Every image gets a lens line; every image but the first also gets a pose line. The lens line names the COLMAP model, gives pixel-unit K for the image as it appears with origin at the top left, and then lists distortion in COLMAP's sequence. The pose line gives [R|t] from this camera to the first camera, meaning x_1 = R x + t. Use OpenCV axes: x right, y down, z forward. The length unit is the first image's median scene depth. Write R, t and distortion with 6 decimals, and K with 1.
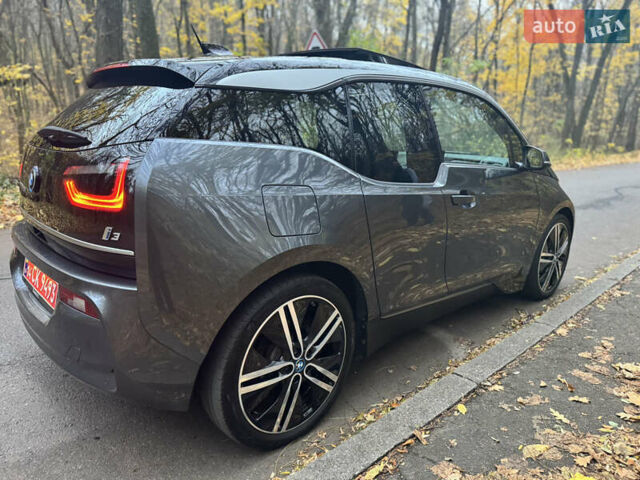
lens RADIAL K [[450.0, 0, 326.3], [0, 450.0, 242.1], [0, 0, 1]] dist [0.050440, -0.059328]
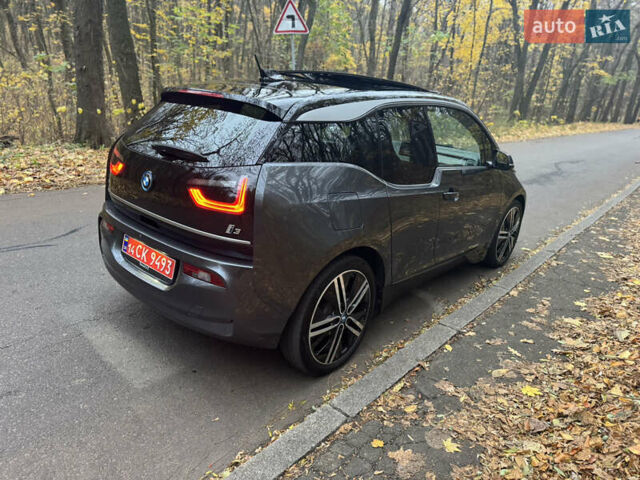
lens RADIAL K [[450.0, 0, 322.4], [0, 450.0, 238.9], [0, 0, 1]] dist [0.050440, -0.059328]
pose [[0.994568, 0.014571, 0.103062, -0.228612], [-0.023573, 0.995958, 0.086672, -0.081156], [-0.101382, -0.088630, 0.990892, -0.314176]]
